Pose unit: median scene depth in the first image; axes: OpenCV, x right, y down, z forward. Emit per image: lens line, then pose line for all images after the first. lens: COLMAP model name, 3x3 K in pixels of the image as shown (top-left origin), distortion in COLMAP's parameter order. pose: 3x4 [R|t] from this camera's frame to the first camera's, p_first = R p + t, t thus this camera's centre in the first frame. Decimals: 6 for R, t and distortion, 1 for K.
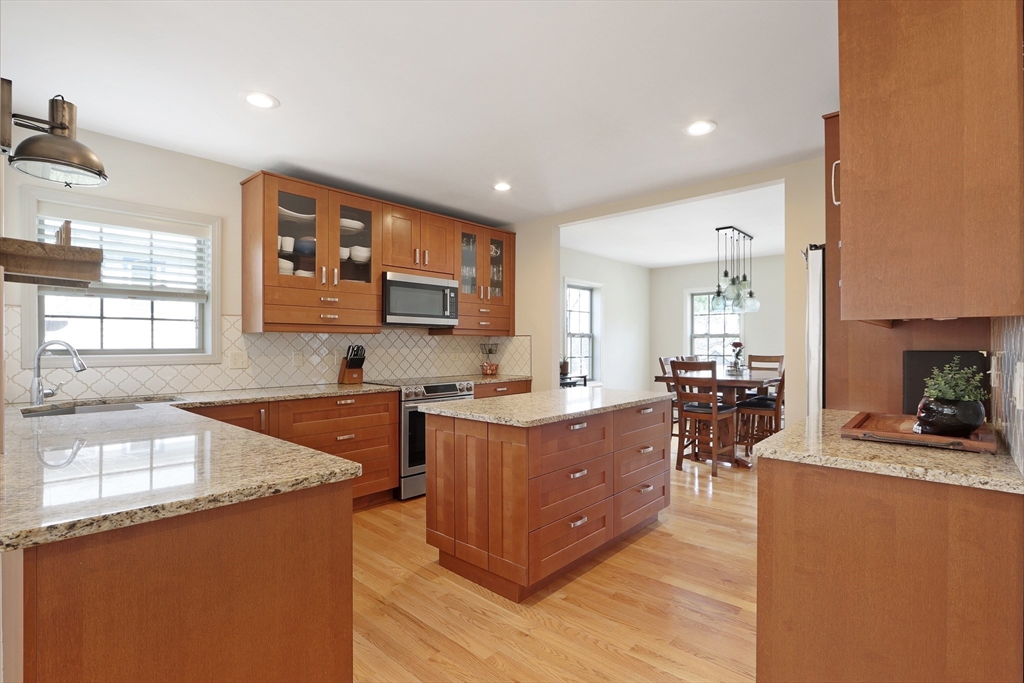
lens RADIAL K [[474.5, 0, 512.3], [0, 474.5, 346.1], [0, 0, 1]] dist [-0.015492, 0.001288]
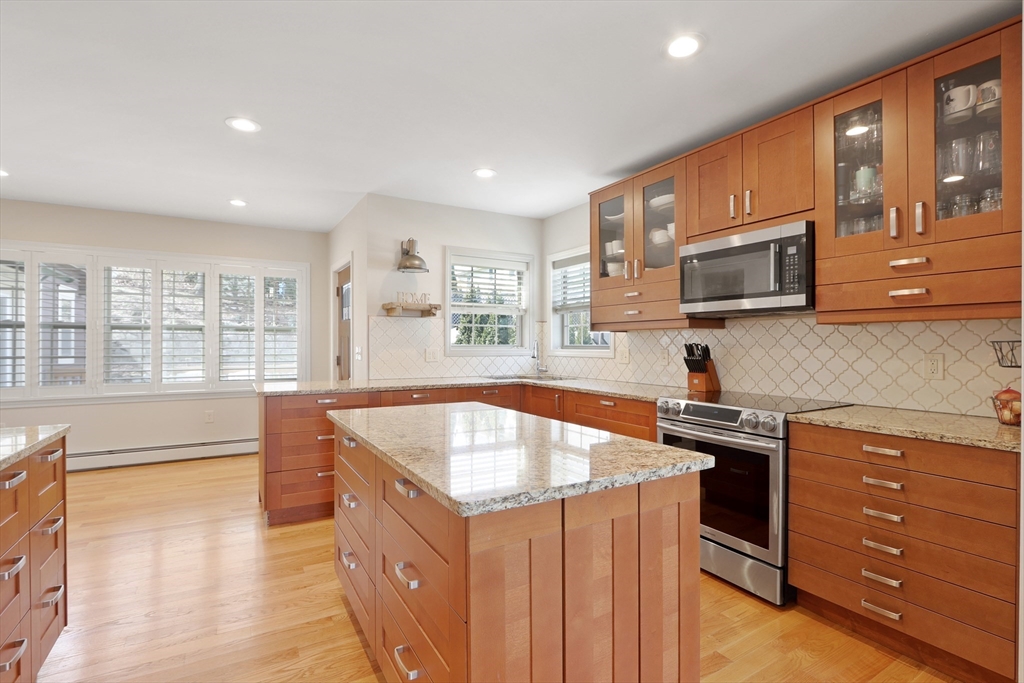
lens RADIAL K [[519.3, 0, 562.5], [0, 519.3, 340.1], [0, 0, 1]] dist [0.000948, 0.000655]
pose [[-0.260743, -0.010195, -0.965354, 0.522905], [-0.008079, 0.999932, -0.008378, 0.001447], [0.965374, 0.005614, -0.260808, 0.911927]]
